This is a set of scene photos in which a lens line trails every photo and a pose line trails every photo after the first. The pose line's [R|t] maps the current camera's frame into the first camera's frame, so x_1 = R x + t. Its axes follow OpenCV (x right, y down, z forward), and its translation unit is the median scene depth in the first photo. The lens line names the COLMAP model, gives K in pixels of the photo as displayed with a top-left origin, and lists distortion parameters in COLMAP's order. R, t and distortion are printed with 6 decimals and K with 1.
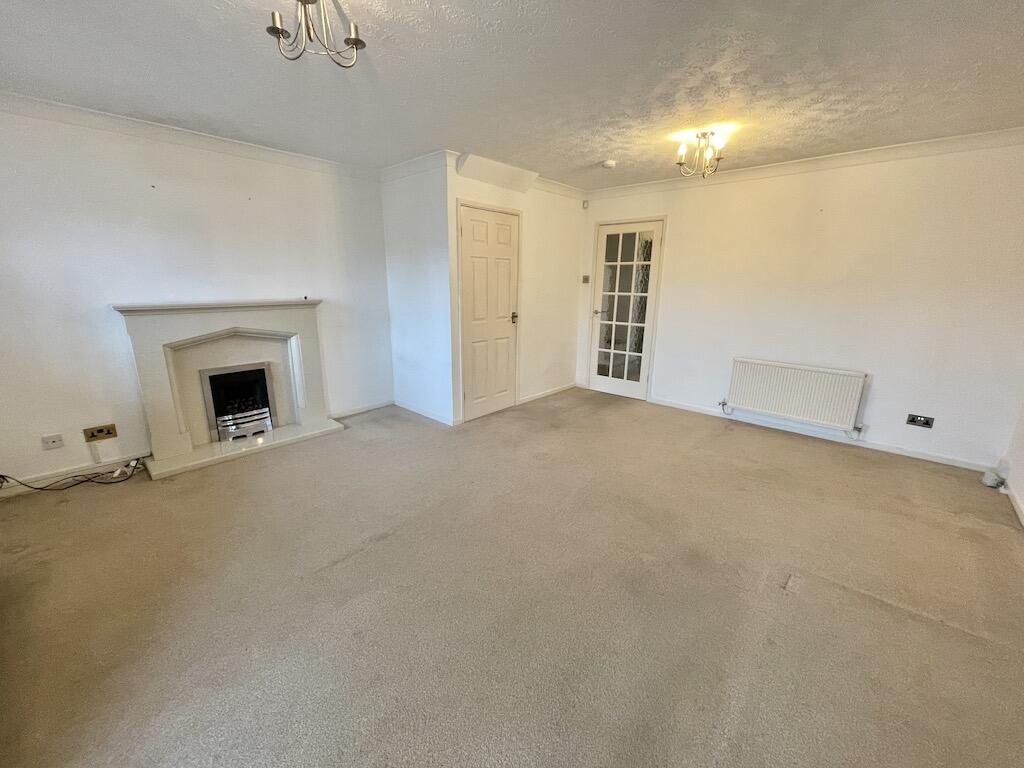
lens RADIAL K [[412.6, 0, 509.4], [0, 412.6, 381.4], [0, 0, 1]] dist [-0.001033, -0.000490]
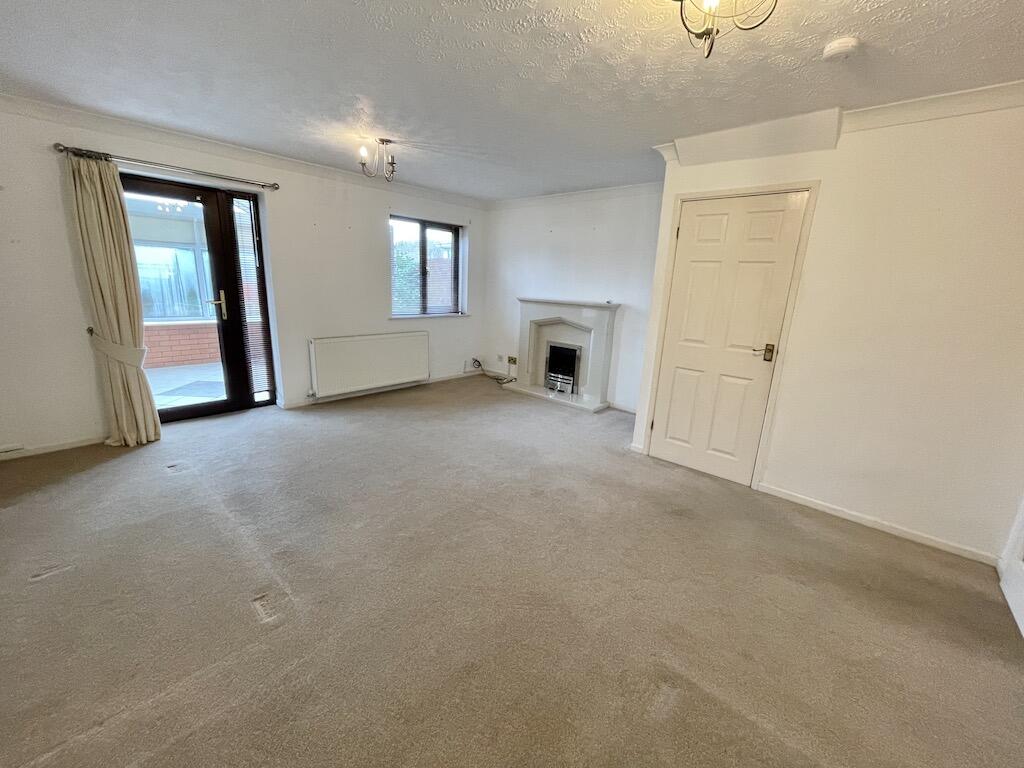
lens RADIAL K [[412.6, 0, 509.4], [0, 412.6, 381.4], [0, 0, 1]] dist [-0.001033, -0.000490]
pose [[-0.000977, 0.227860, -0.973693, 0.825972], [-0.281119, 0.934365, 0.218938, -0.179871], [0.959672, 0.273937, 0.063143, 0.753007]]
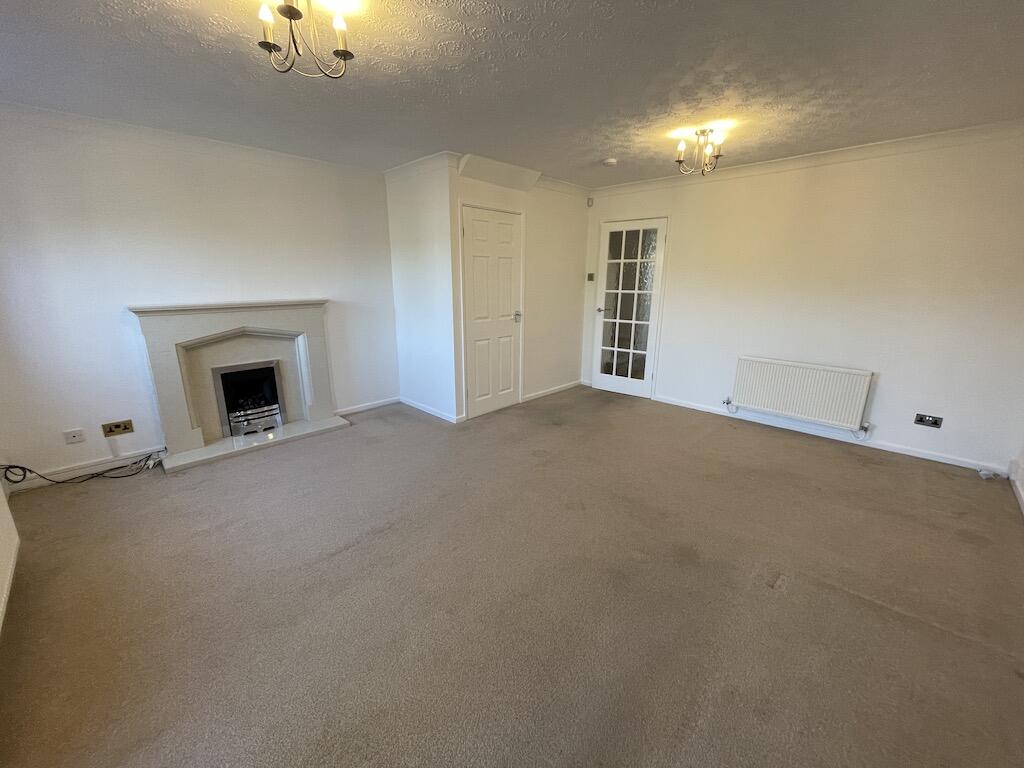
lens RADIAL K [[412.6, 0, 509.4], [0, 412.6, 381.4], [0, 0, 1]] dist [-0.001033, -0.000490]
pose [[0.999369, 0.001886, -0.035474, 0.035204], [-0.001592, 0.999964, 0.008307, -0.003736], [0.035489, -0.008245, 0.999336, -0.012172]]
